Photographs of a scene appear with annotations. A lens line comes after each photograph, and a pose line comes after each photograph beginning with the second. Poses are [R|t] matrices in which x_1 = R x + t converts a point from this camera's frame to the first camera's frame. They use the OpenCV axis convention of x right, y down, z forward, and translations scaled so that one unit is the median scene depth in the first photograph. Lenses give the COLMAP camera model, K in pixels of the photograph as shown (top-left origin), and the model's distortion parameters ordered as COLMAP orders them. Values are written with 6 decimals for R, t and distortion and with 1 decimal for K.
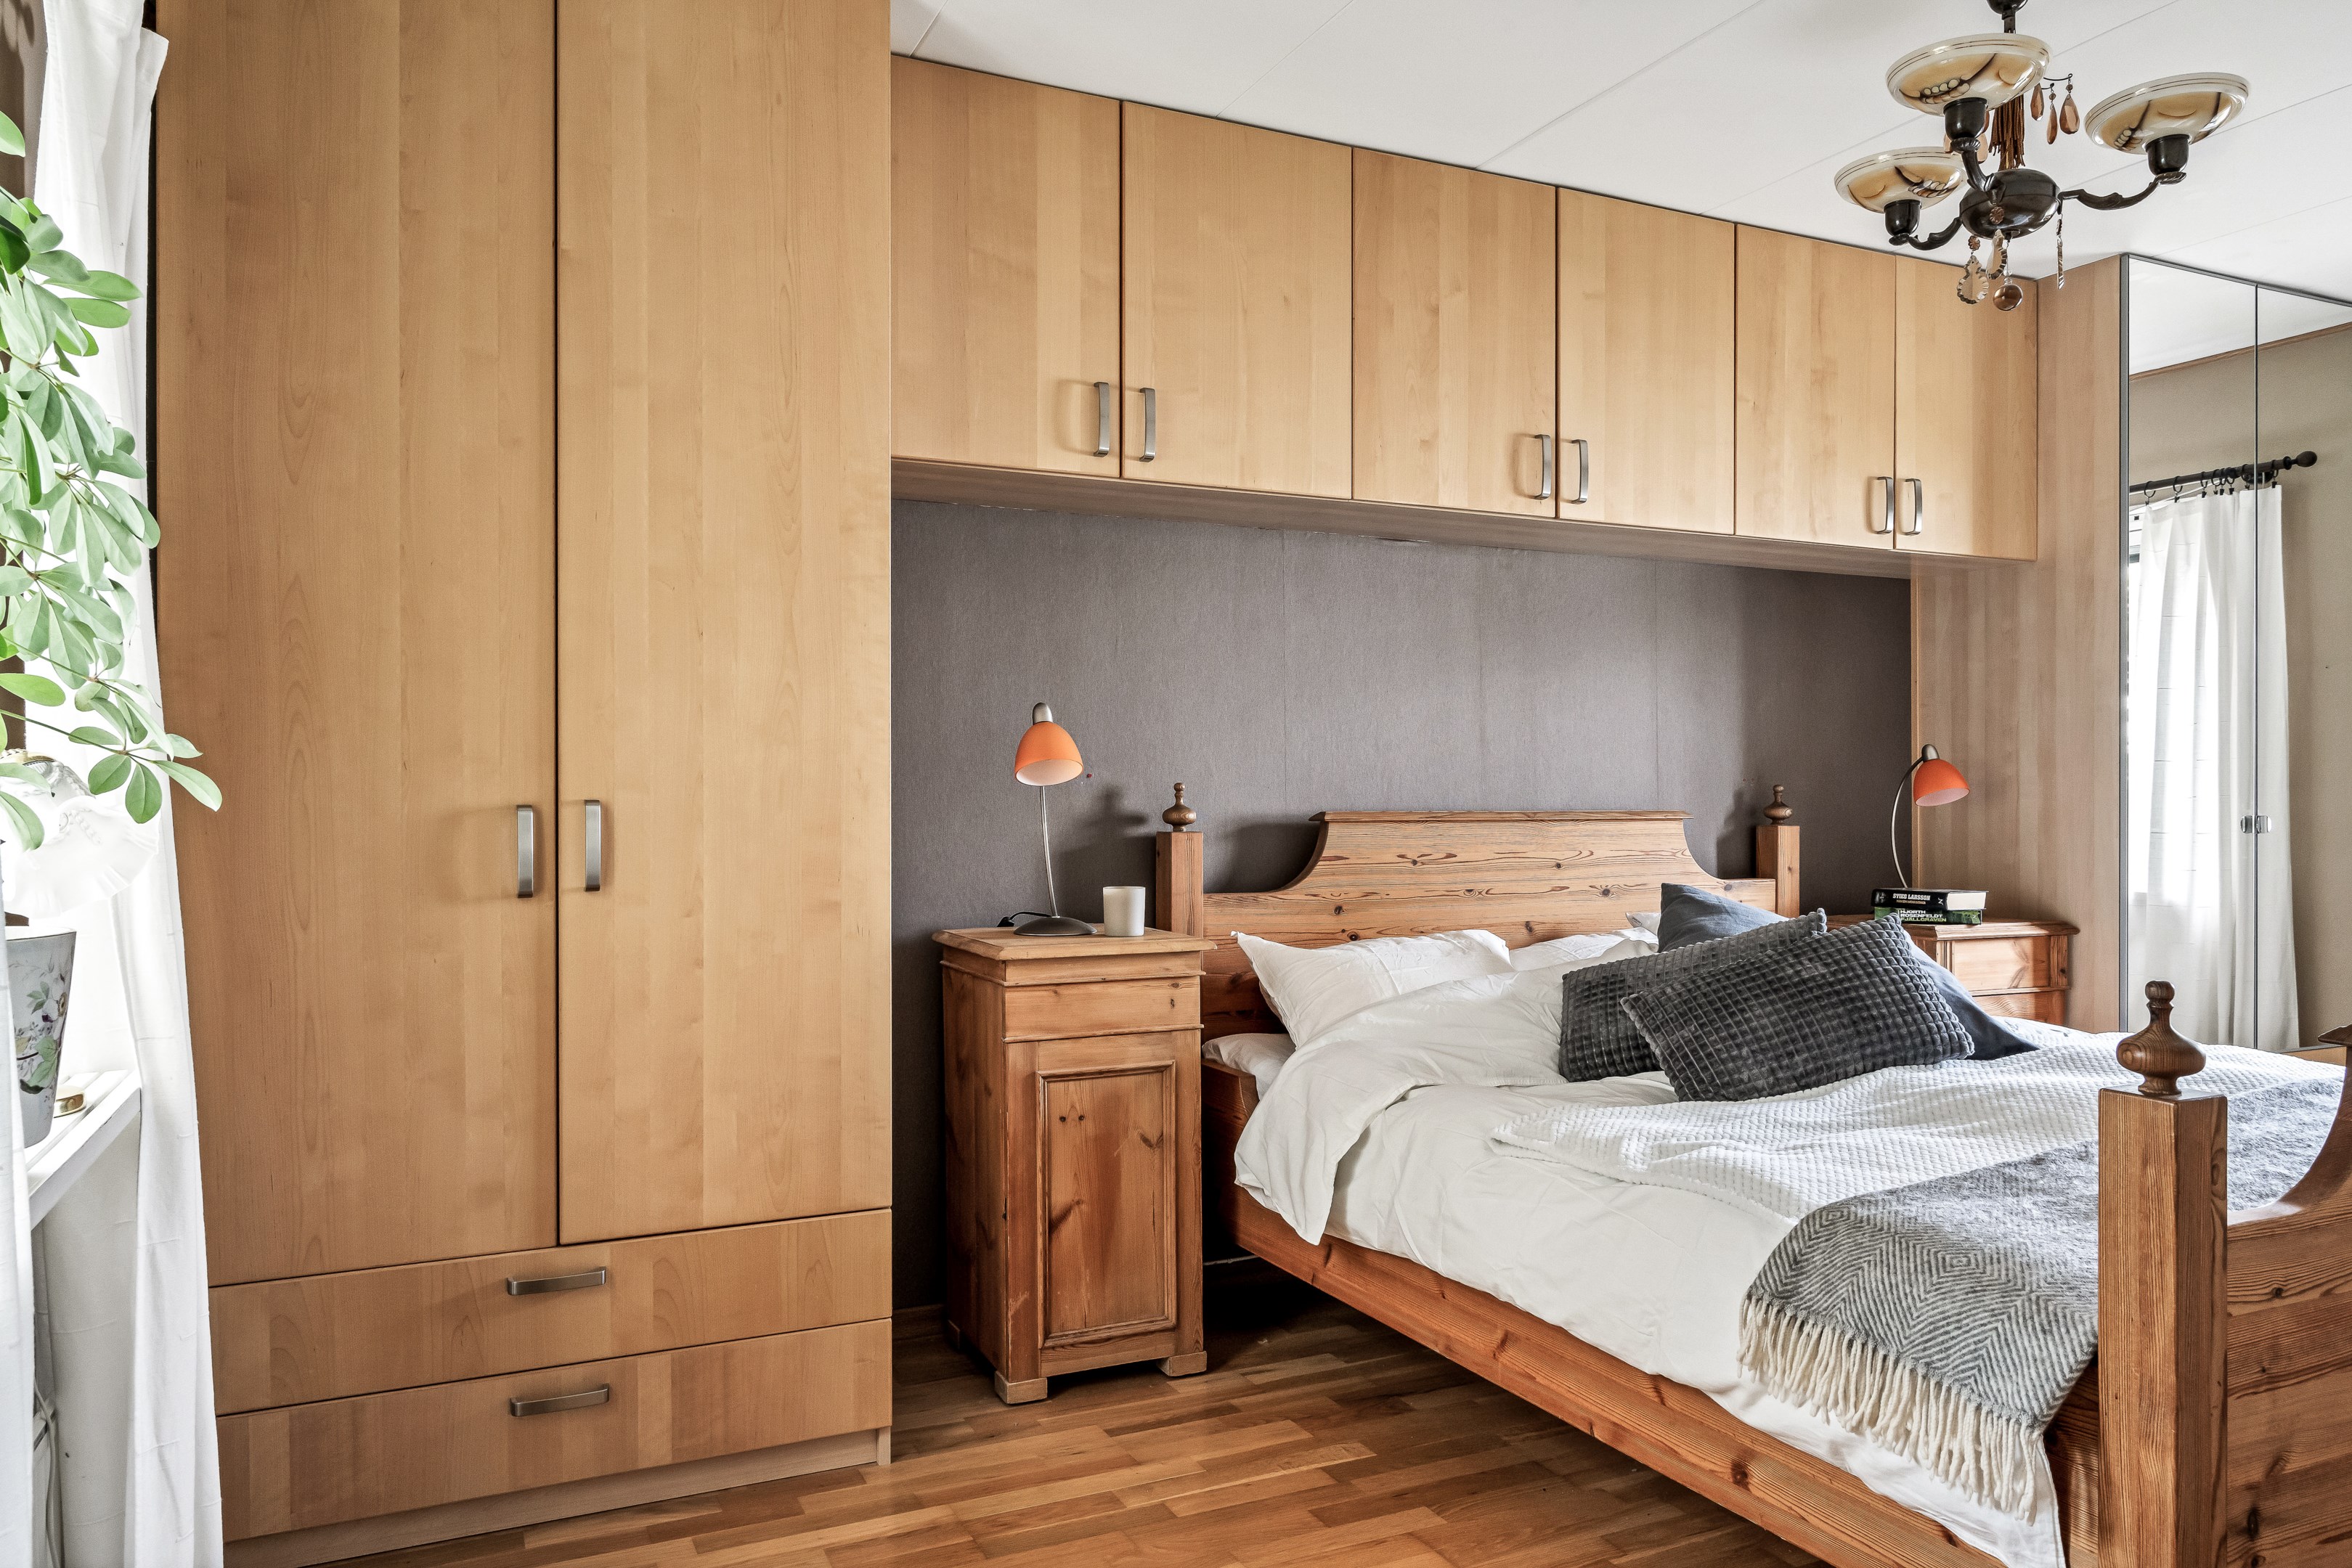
lens RADIAL K [[1612.8, 0, 1176.2], [0, 1612.8, 793.2], [0, 0, 1]] dist [-0.007111, -0.002655]
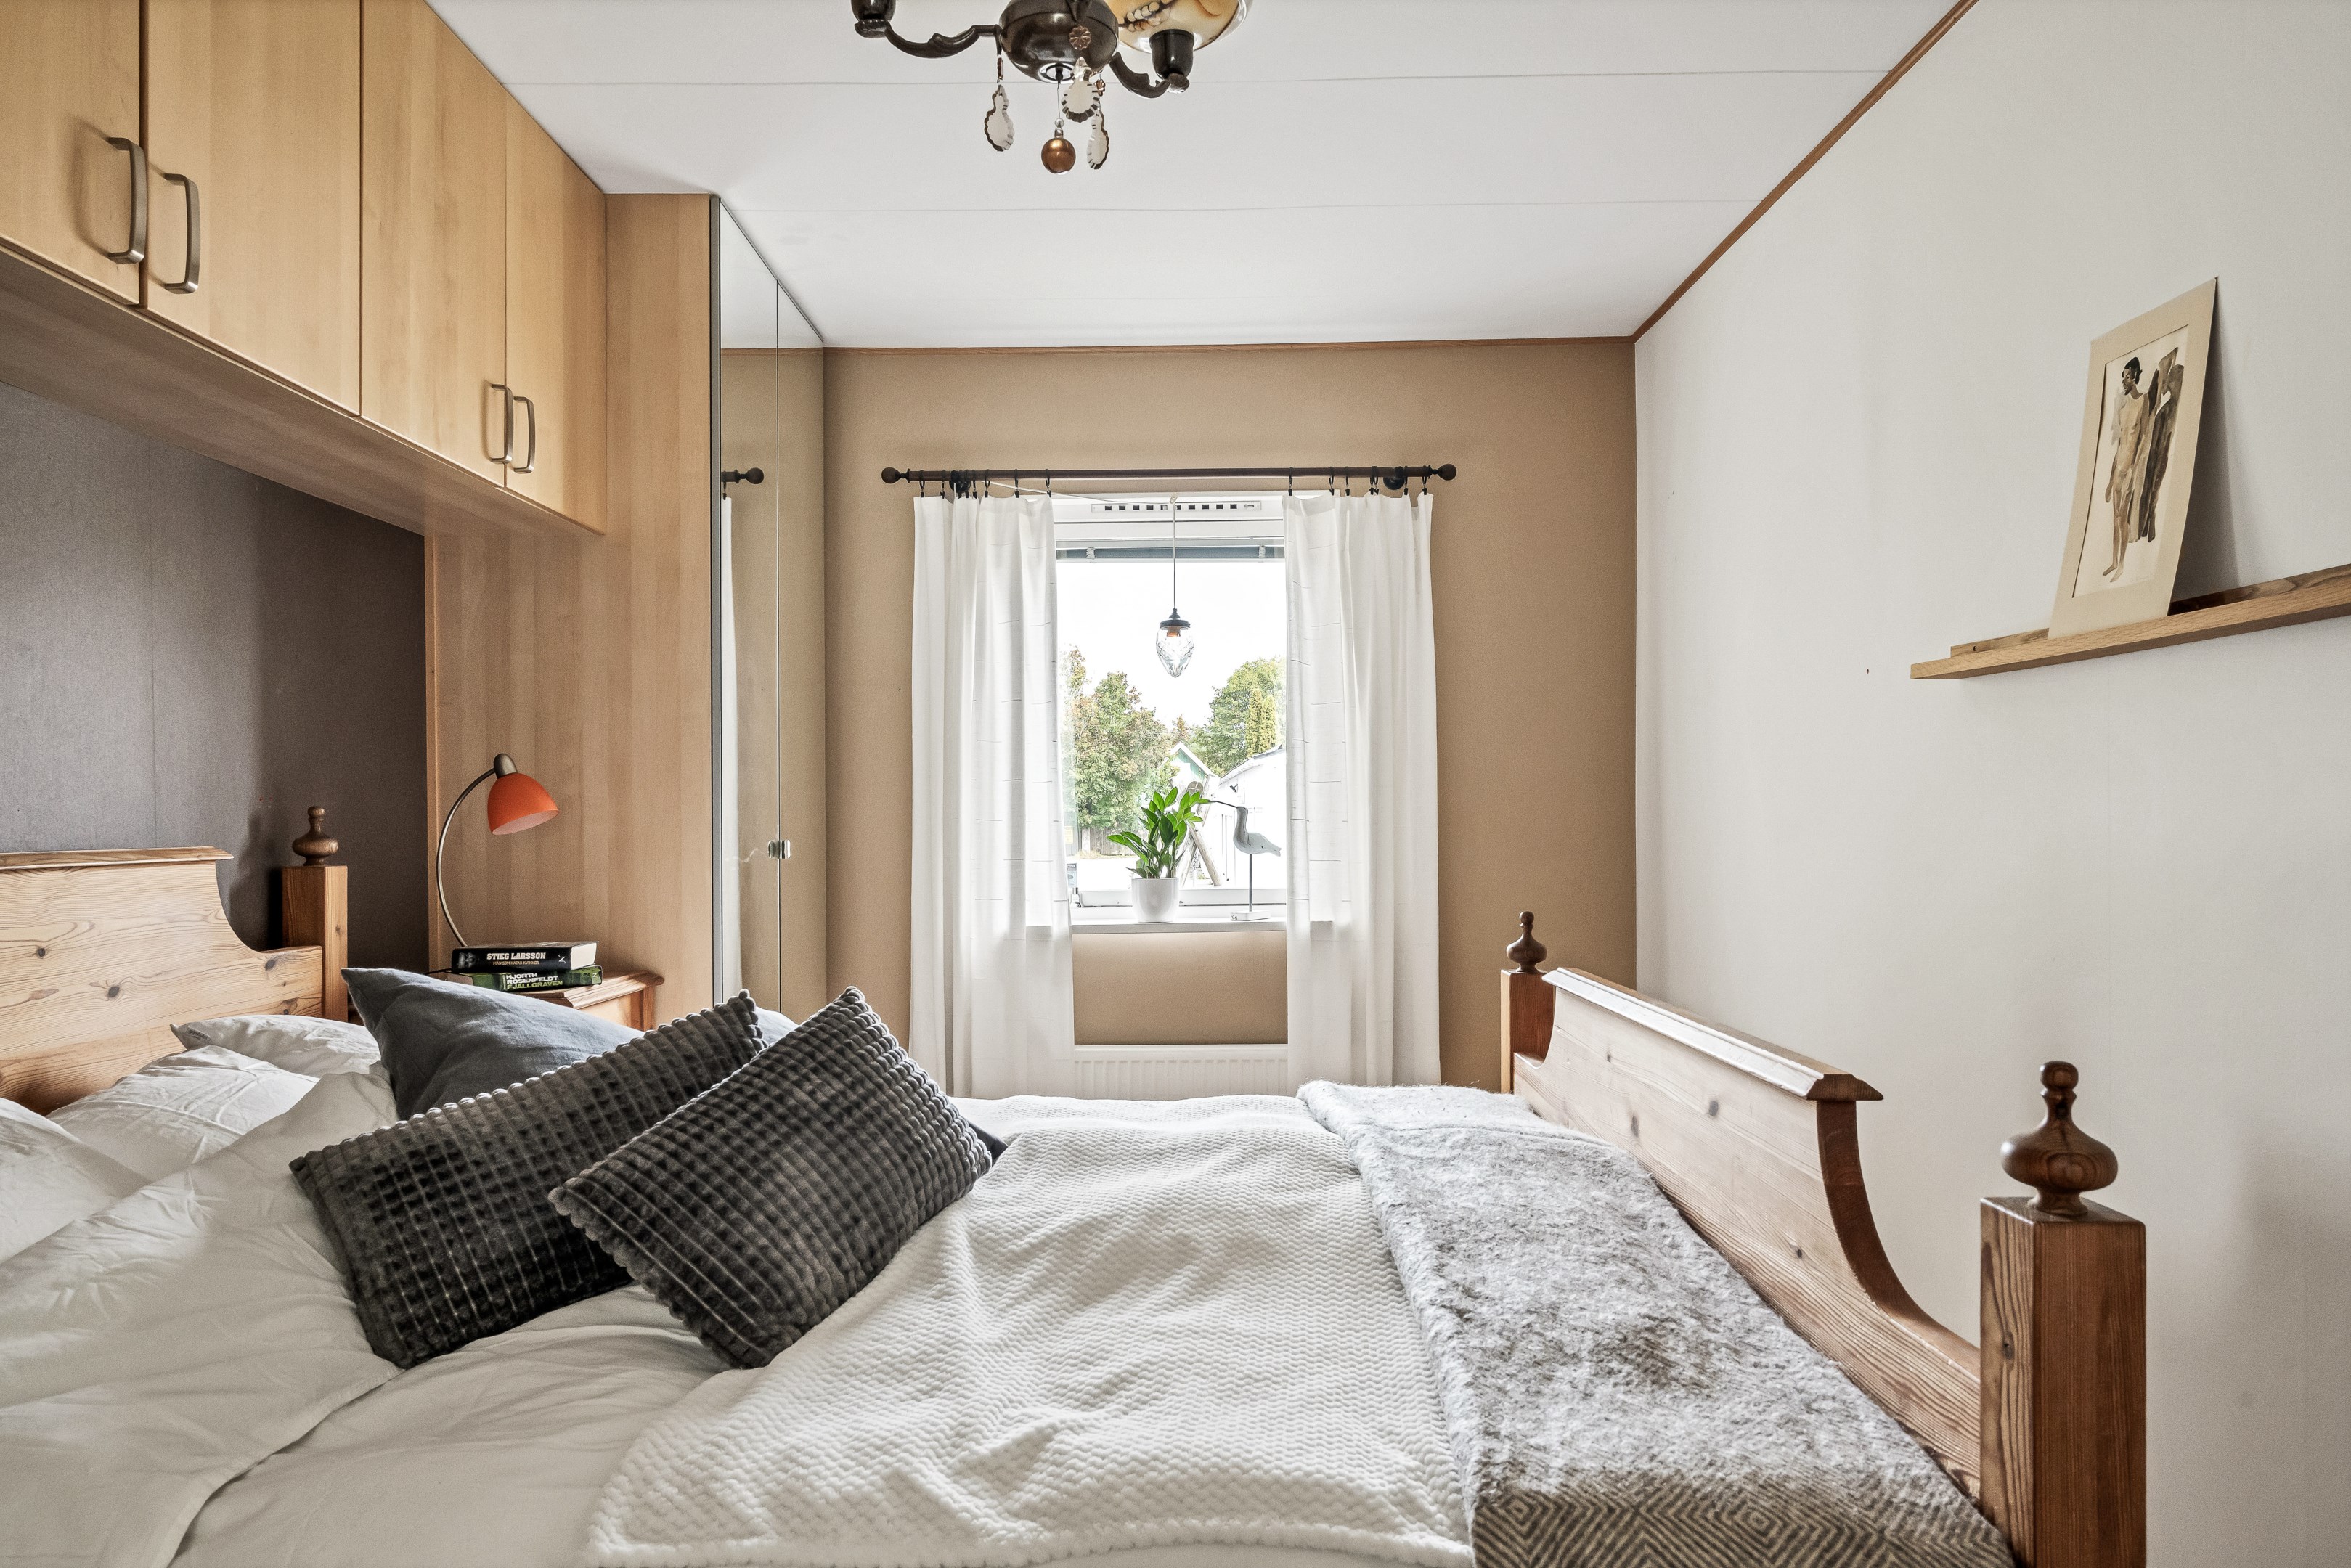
lens RADIAL K [[1612.3, 0, 1200.9], [0, 1612.3, 813.8], [0, 0, 1]] dist [-0.007111, -0.002655]
pose [[0.421363, -0.001240, 0.906891, -0.086916], [0.004486, 0.999990, -0.000717, 0.000156], [-0.906881, 0.004370, 0.421365, 0.390882]]
